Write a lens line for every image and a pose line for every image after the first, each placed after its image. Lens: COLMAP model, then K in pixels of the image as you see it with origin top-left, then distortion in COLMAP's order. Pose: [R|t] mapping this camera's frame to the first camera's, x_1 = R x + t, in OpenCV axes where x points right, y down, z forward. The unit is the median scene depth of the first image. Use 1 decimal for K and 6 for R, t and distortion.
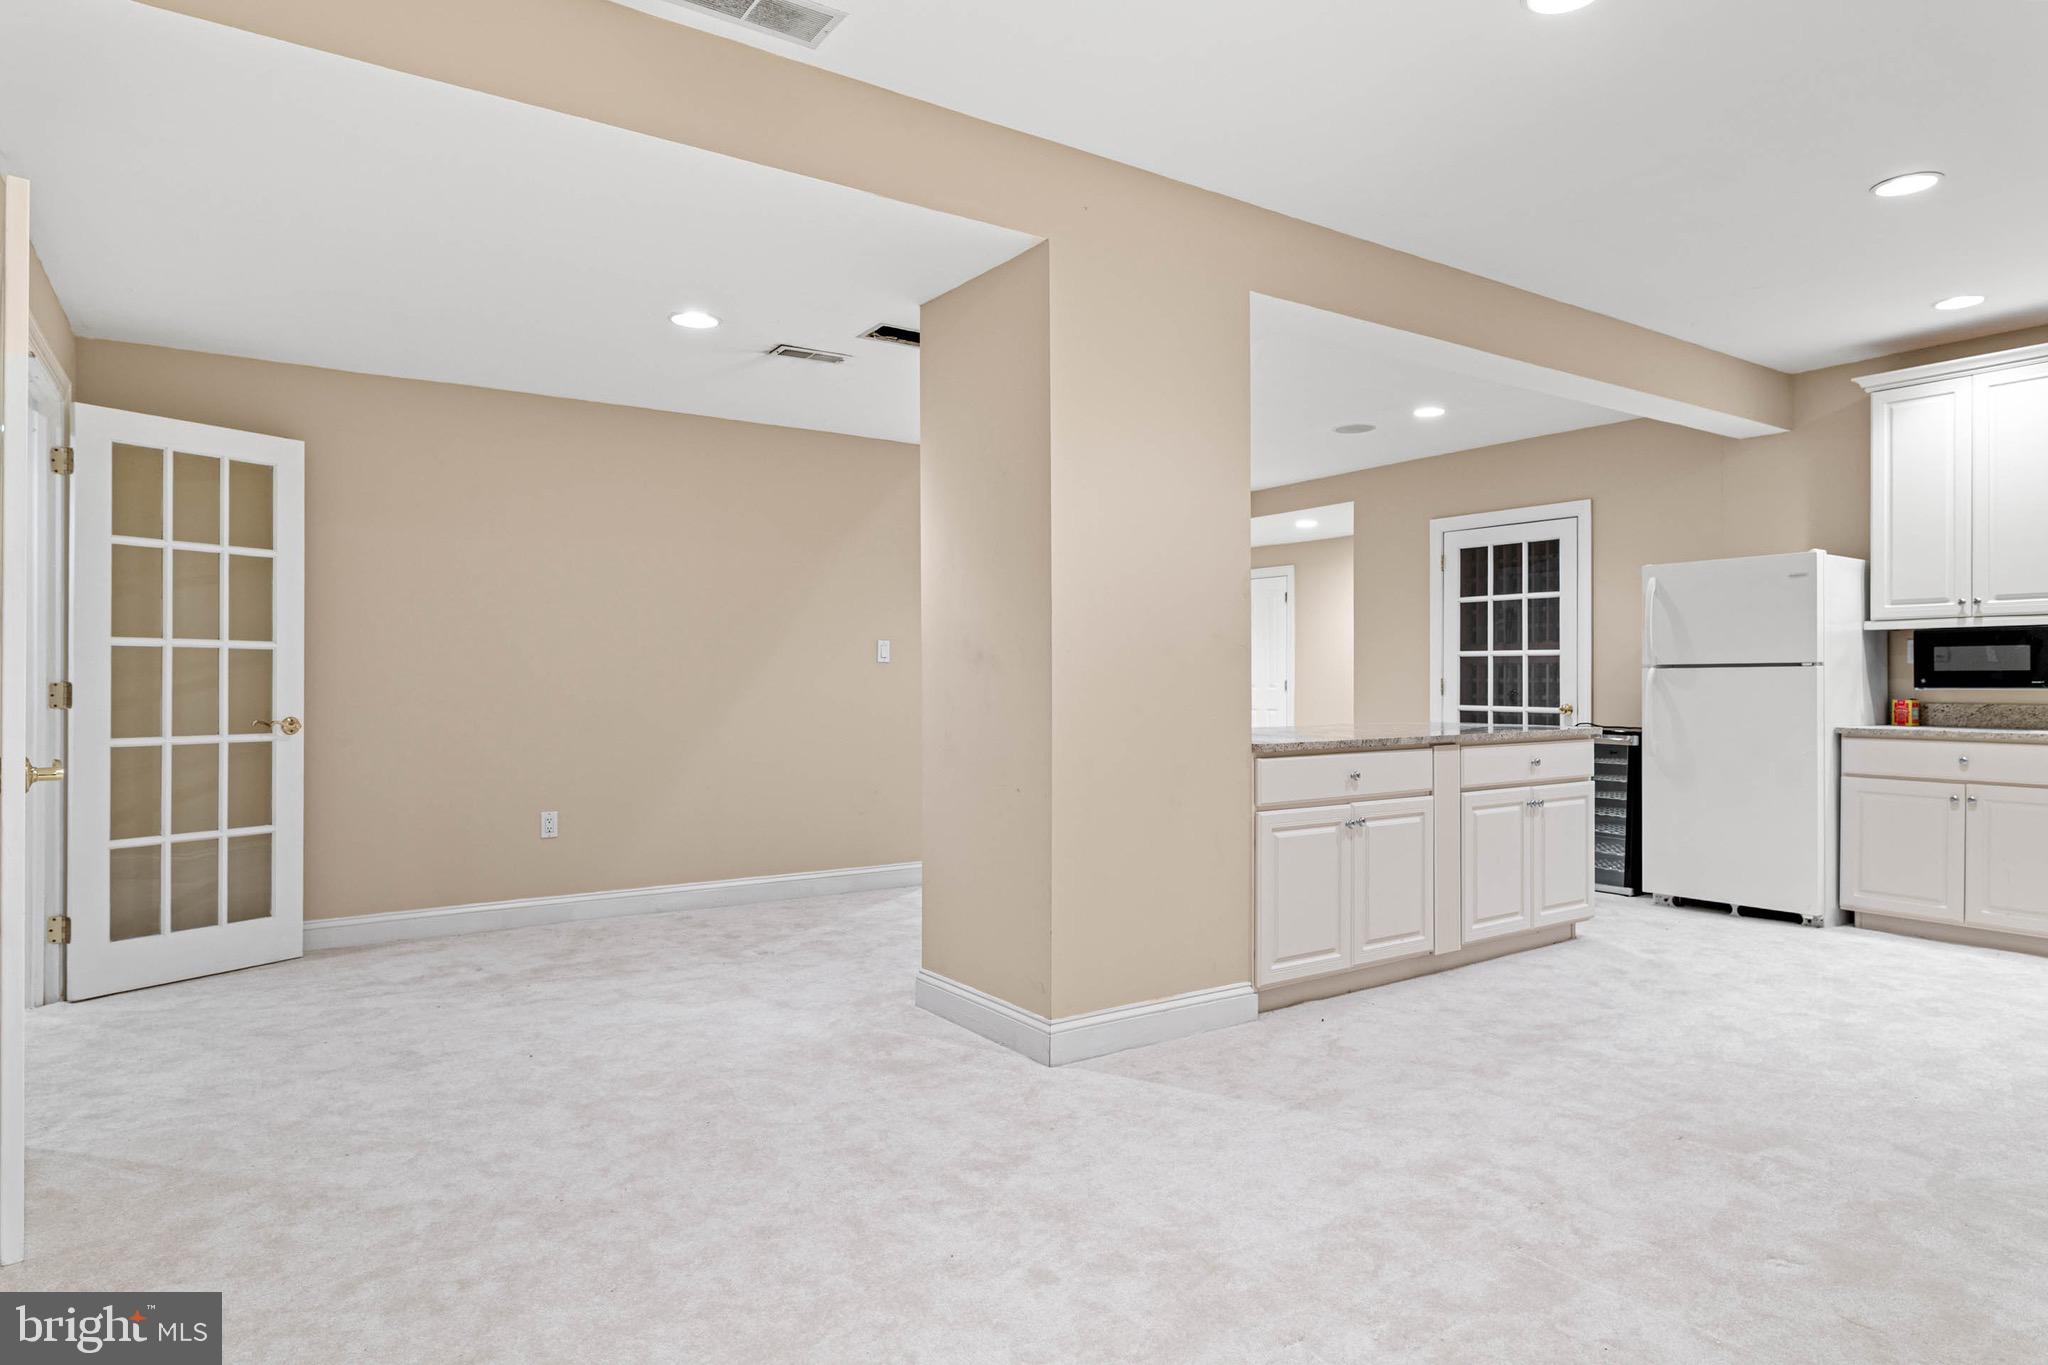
lens RADIAL K [[1172.8, 0, 1023.8], [0, 1172.8, 679.0], [0, 0, 1]] dist [-0.003136, -0.000180]
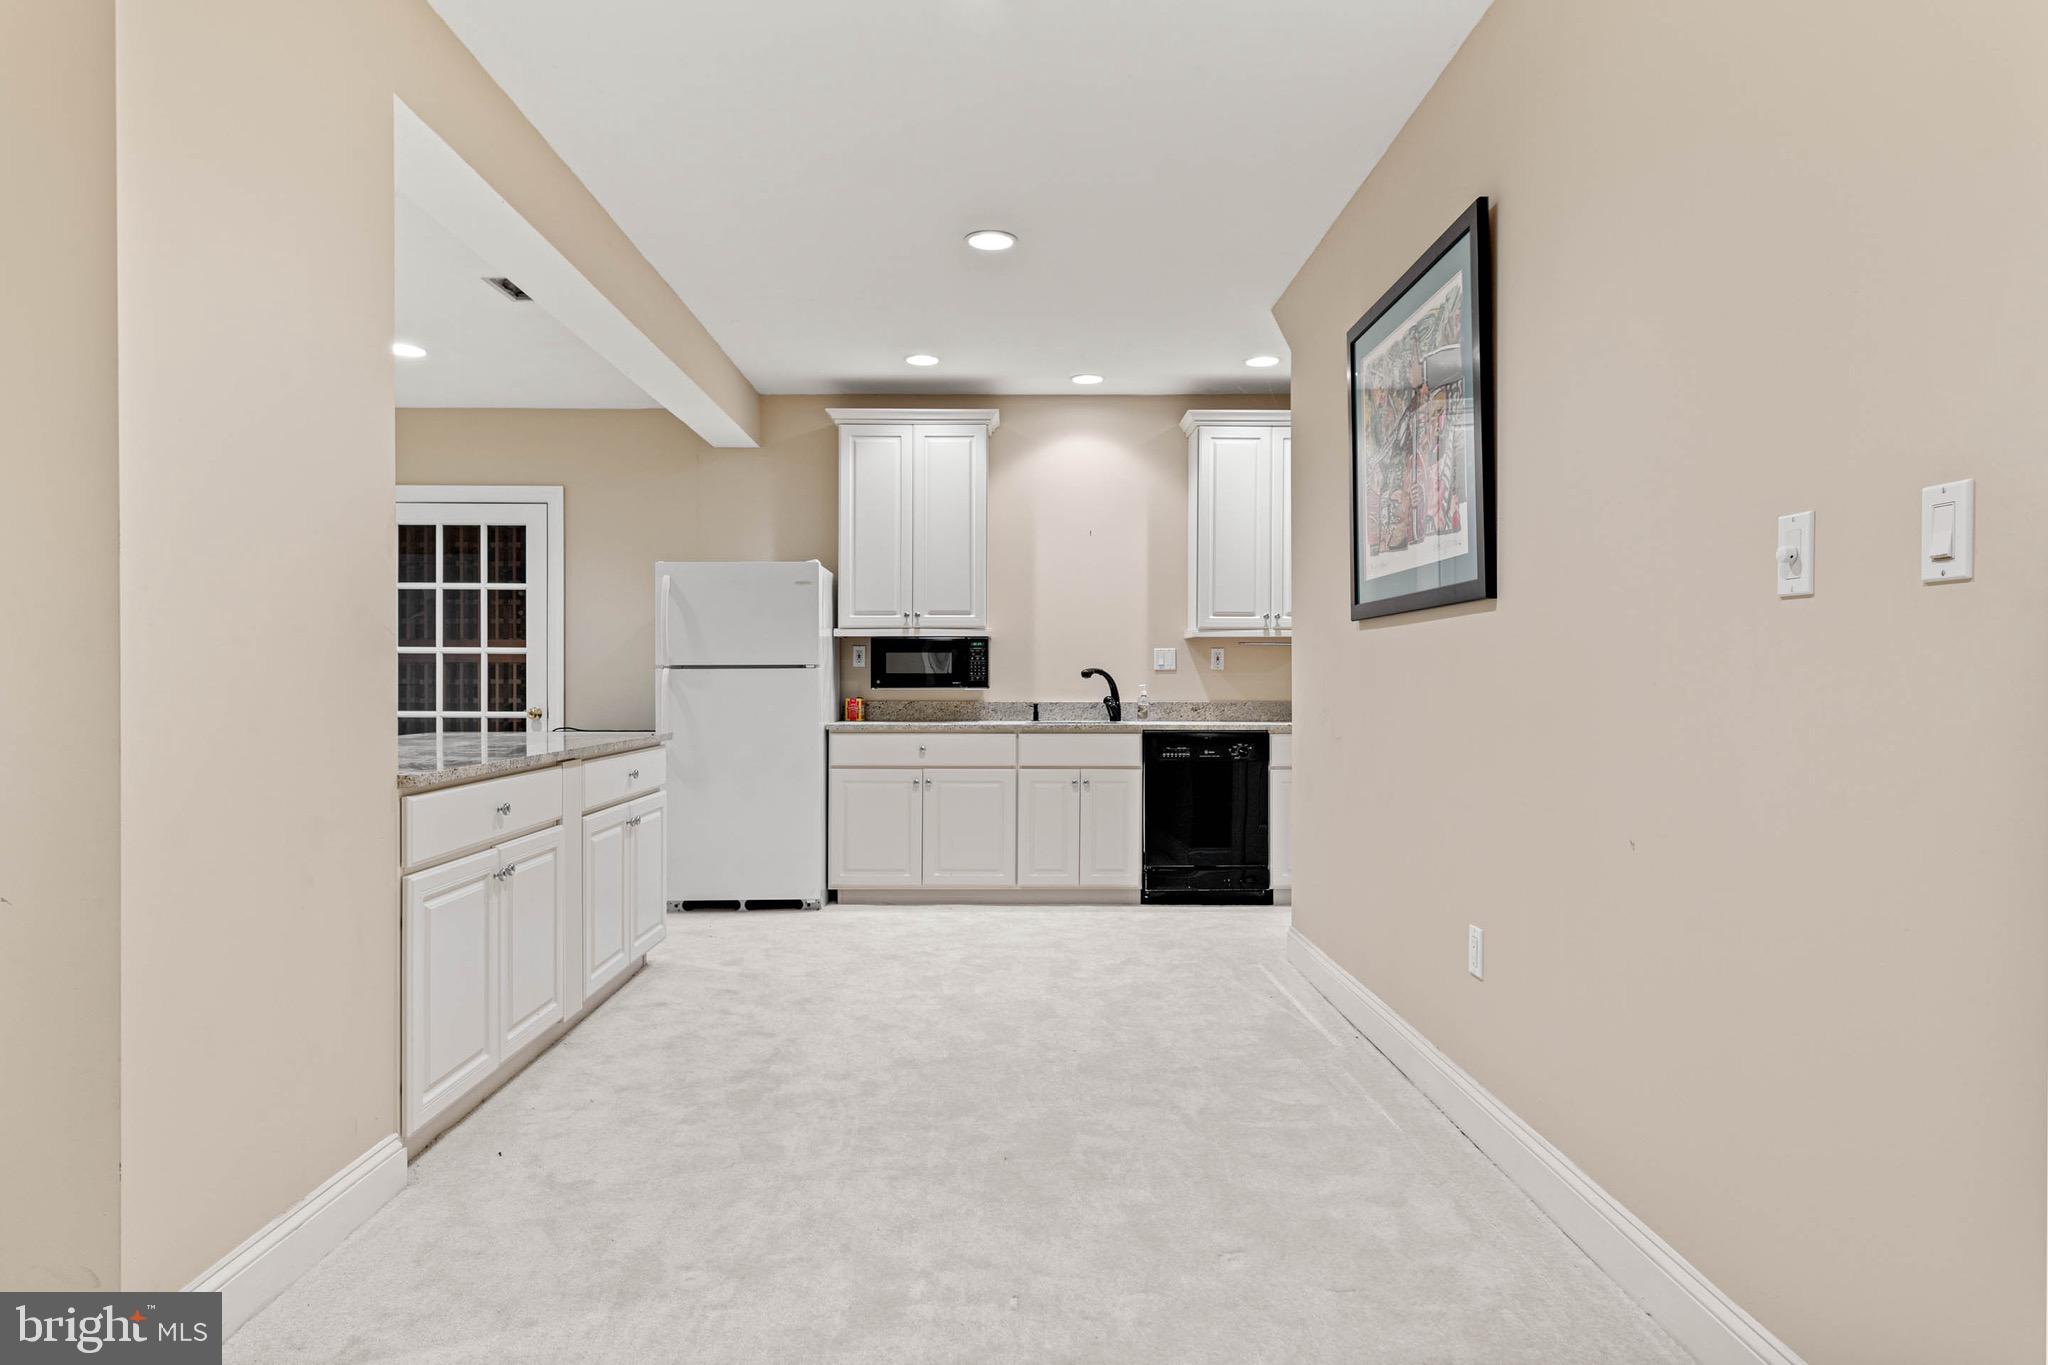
lens RADIAL K [[1172.8, 0, 1022.5], [0, 1172.8, 686.5], [0, 0, 1]] dist [-0.003136, -0.000180]
pose [[0.551127, -0.003037, 0.834416, -0.121160], [-0.000577, 0.999992, 0.004021, 0.001455], [-0.834421, -0.002698, 0.551120, 0.247171]]
